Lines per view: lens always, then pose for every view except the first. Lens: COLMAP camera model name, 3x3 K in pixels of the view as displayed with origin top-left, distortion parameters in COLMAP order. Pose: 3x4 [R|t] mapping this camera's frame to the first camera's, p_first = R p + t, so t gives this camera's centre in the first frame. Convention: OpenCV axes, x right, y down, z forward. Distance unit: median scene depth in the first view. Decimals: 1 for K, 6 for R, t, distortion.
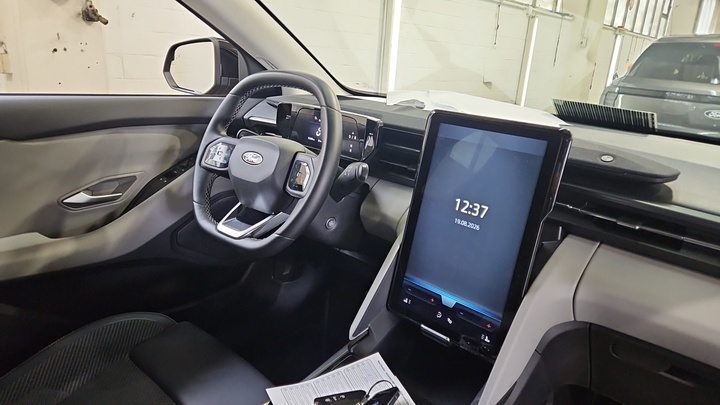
lens RADIAL K [[476.2, 0, 360.0], [0, 476.2, 202.5], [0, 0, 1]] dist [0.035096, -0.001479]
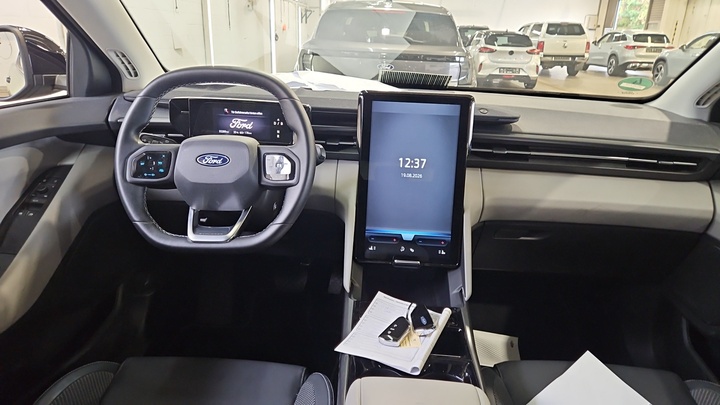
lens RADIAL K [[476.2, 0, 360.0], [0, 476.2, 202.5], [0, 0, 1]] dist [0.035096, -0.001479]
pose [[0.766302, -0.250396, 0.591678, -0.636923], [0.203813, 0.968102, 0.145733, -0.096495], [-0.609296, 0.008916, 0.792893, 0.039645]]
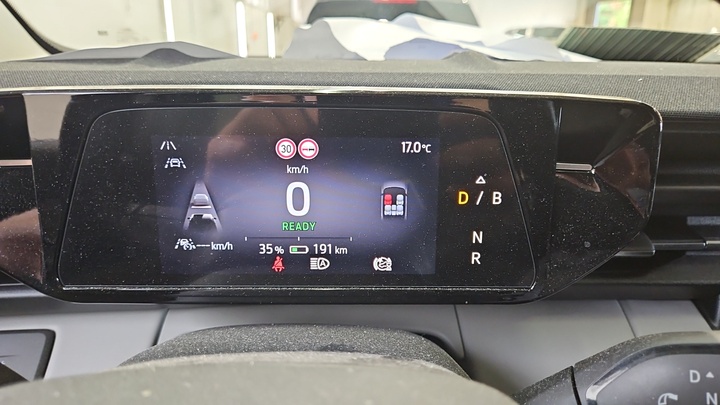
lens RADIAL K [[476.2, 0, 360.0], [0, 476.2, 202.5], [0, 0, 1]] dist [0.035096, -0.001479]
pose [[0.715614, -0.268530, 0.644817, -0.224149], [0.243492, 0.961146, 0.130037, -0.202514], [-0.654682, 0.063951, 0.753194, 0.997074]]
